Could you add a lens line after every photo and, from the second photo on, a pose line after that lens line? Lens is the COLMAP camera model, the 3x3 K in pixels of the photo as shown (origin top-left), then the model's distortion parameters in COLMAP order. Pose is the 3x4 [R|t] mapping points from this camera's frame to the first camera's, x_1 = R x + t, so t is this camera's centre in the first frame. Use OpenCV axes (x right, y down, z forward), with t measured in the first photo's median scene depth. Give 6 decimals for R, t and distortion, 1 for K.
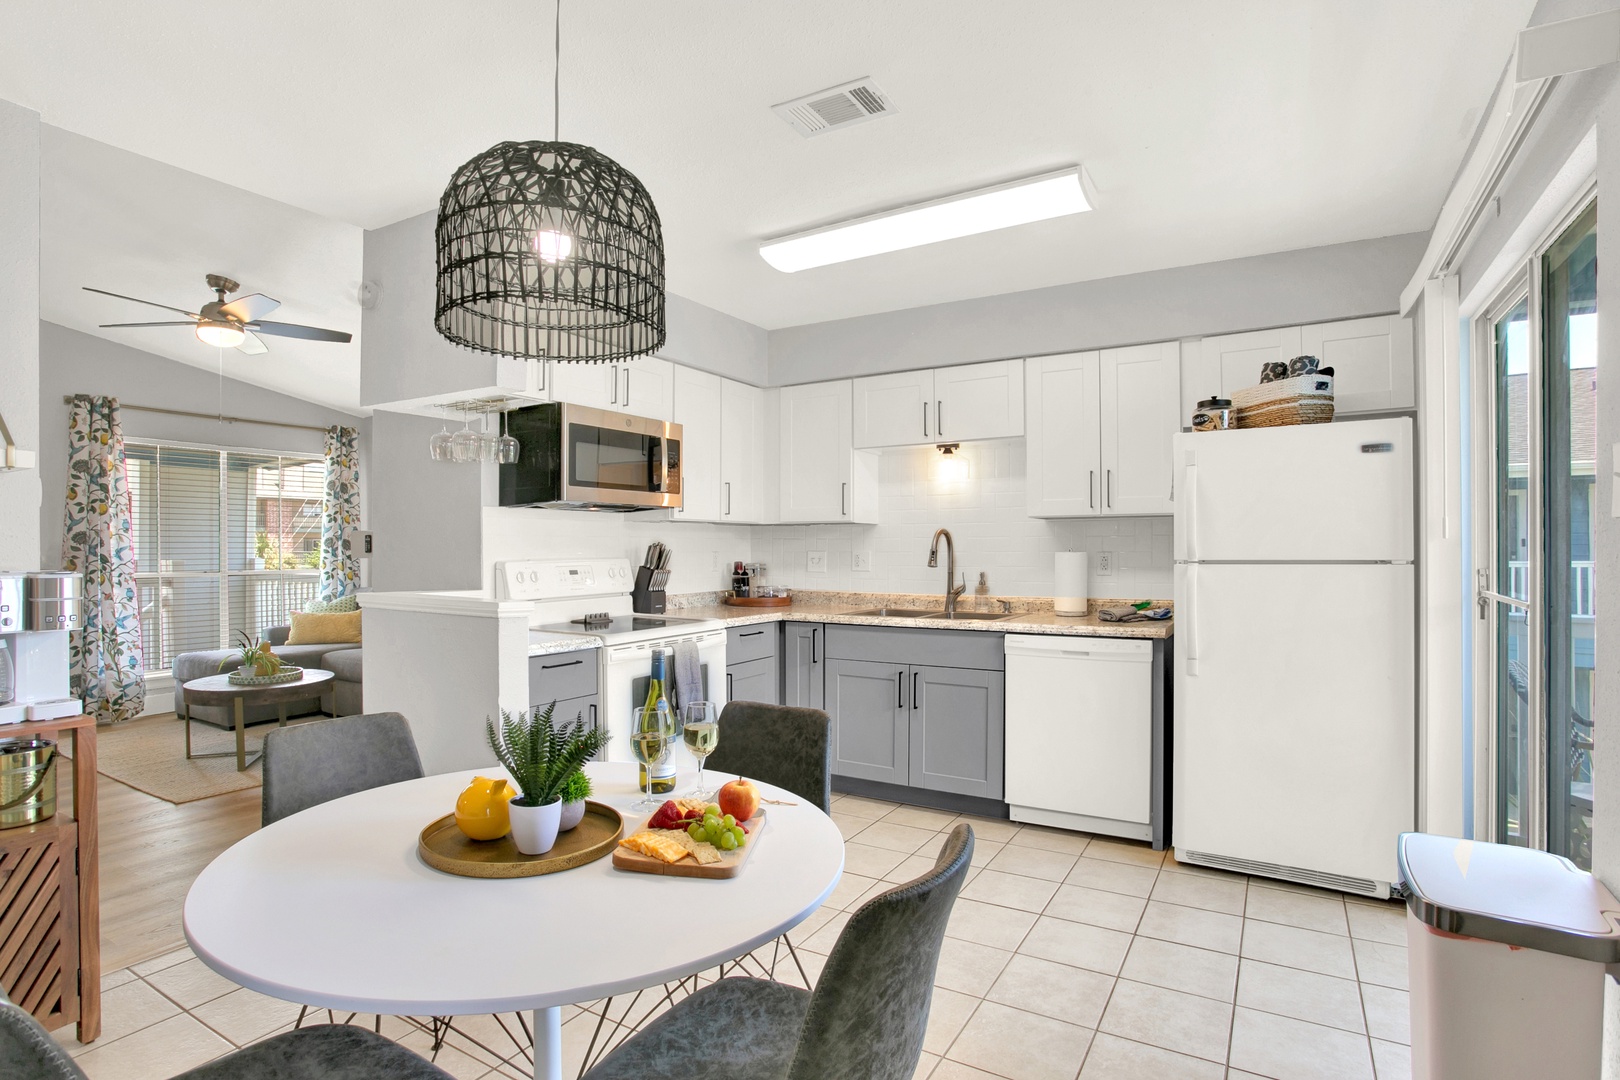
lens RADIAL K [[816.8, 0, 799.3], [0, 816.8, 550.4], [0, 0, 1]] dist [-0.040125, 0.002641]
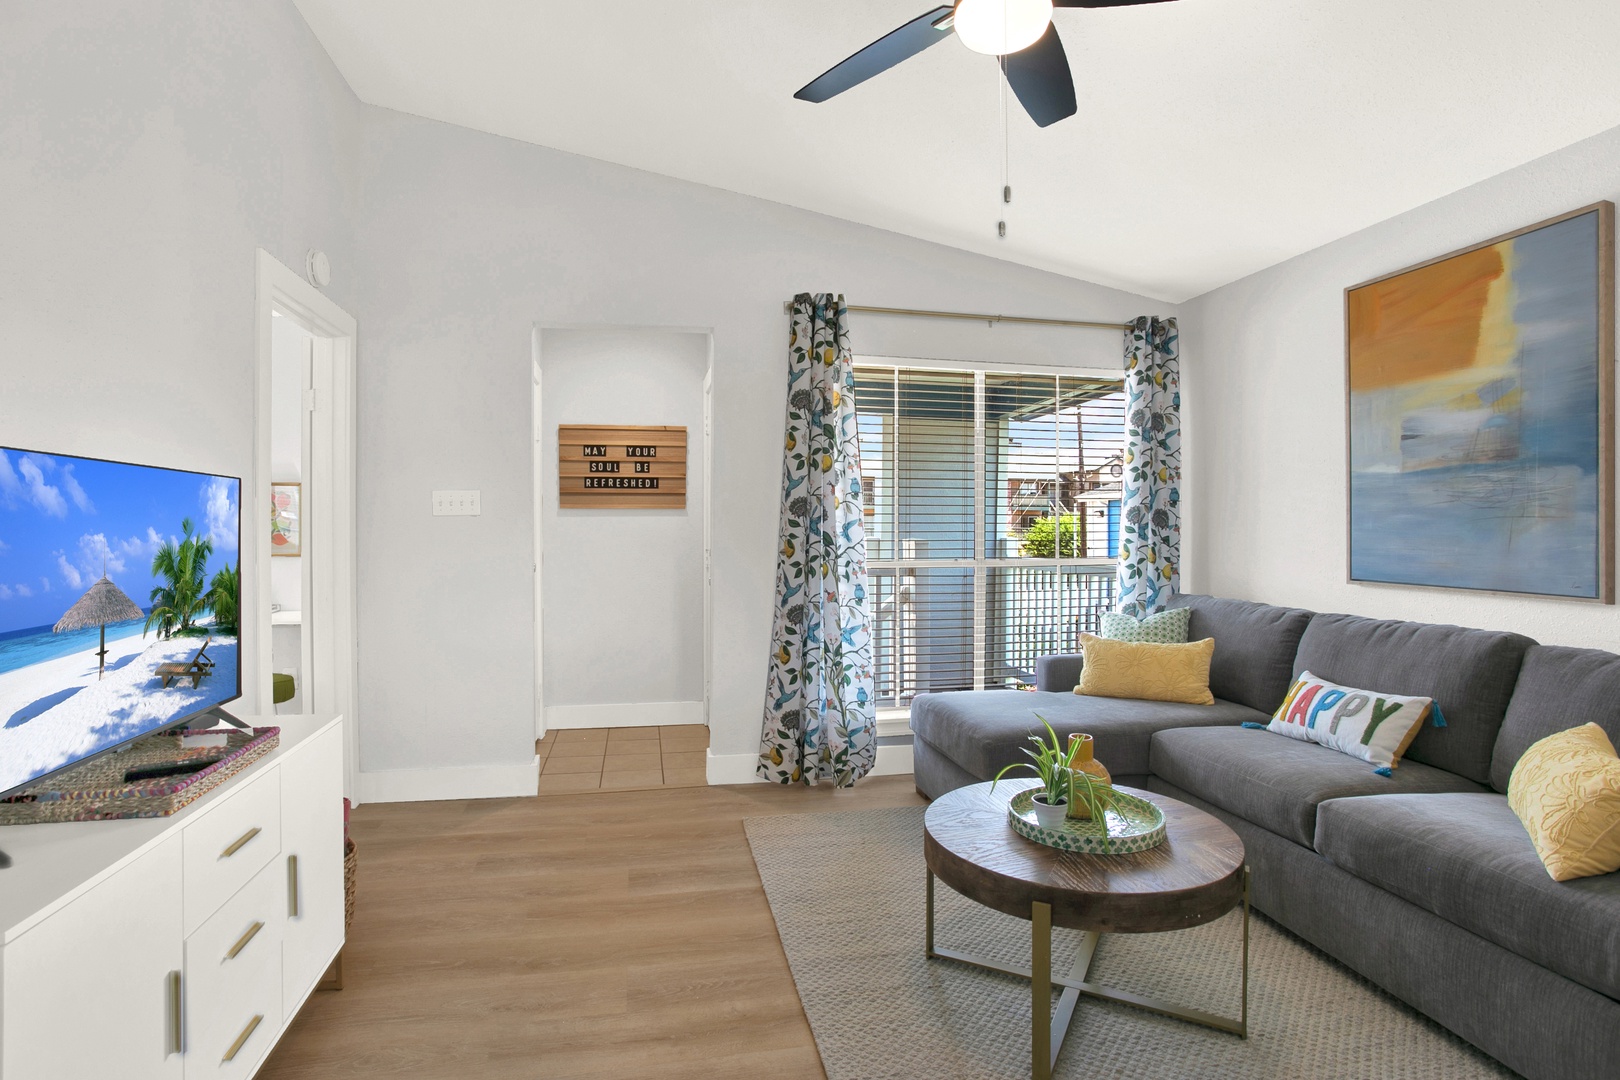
lens RADIAL K [[816.8, 0, 803.1], [0, 816.8, 539.1], [0, 0, 1]] dist [-0.040125, 0.002641]
pose [[0.690210, 0.014324, -0.723468, -0.394025], [-0.006778, 0.999888, 0.013330, 0.001824], [0.723578, -0.004297, 0.690230, 0.508979]]
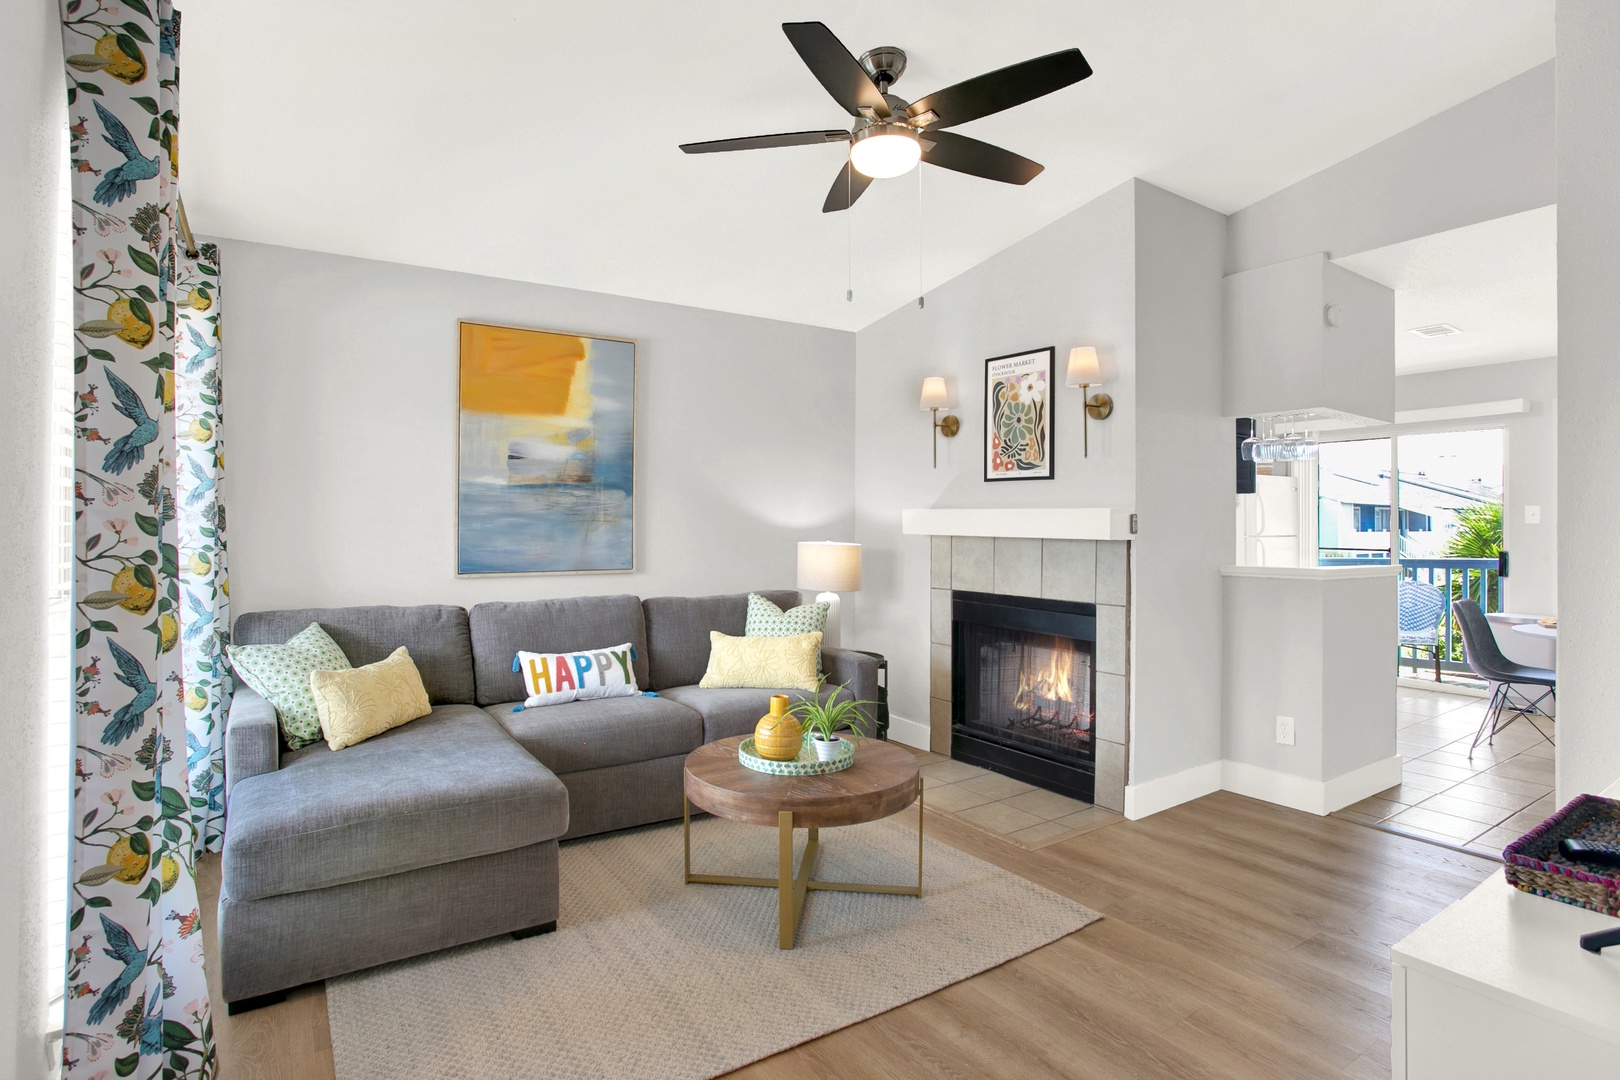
lens RADIAL K [[816.8, 0, 807.6], [0, 816.8, 526.9], [0, 0, 1]] dist [-0.040125, 0.002641]
pose [[0.413462, 0.001201, 0.910521, -1.033962], [0.001985, 0.999996, -0.002221, -0.000640], [-0.910519, 0.002725, 0.413457, 0.655652]]
